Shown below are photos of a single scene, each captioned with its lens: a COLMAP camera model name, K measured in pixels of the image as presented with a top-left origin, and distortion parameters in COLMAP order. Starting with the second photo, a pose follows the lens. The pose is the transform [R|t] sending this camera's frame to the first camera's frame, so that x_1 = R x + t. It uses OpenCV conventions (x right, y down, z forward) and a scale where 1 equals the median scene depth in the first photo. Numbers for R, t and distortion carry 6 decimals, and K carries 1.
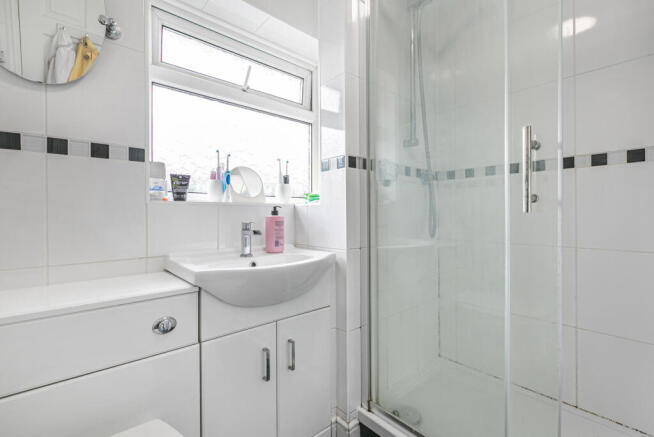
lens RADIAL K [[295.9, 0, 328.8], [0, 295.9, 216.2], [0, 0, 1]] dist [0.007612, 0.000081]
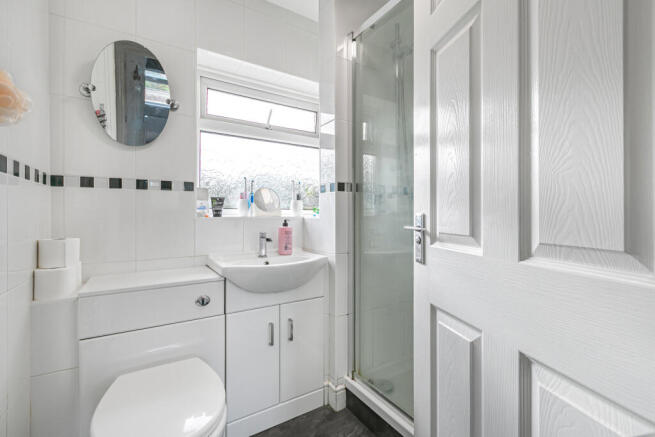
lens RADIAL K [[293.0, 0, 327.0], [0, 293.0, 215.0], [0, 0, 1]] dist [0.011013, 0.000252]
pose [[0.988050, 0.006196, -0.154010, 0.217968], [-0.006215, 0.999981, 0.000355, -0.059301], [0.154009, 0.000606, 0.988069, -0.284230]]
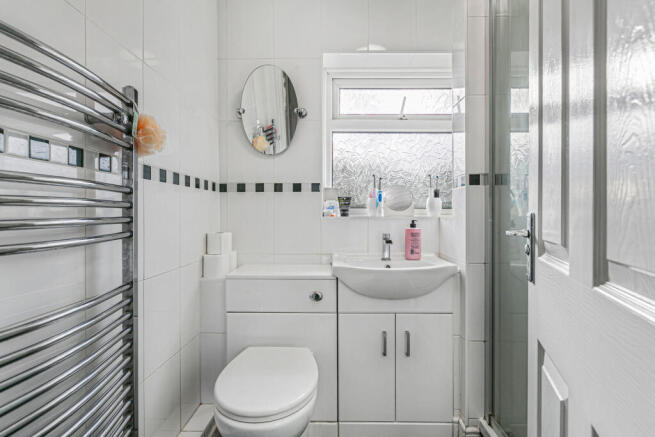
lens RADIAL K [[332.5, 0, 329.5], [0, 332.5, 216.4], [0, 0, 1]] dist [0.002487, 0.000026]
pose [[0.744612, 0.011425, -0.667400, 0.480754], [-0.007223, 0.999933, 0.009059, -0.060608], [0.667459, -0.001925, 0.744644, -0.208353]]
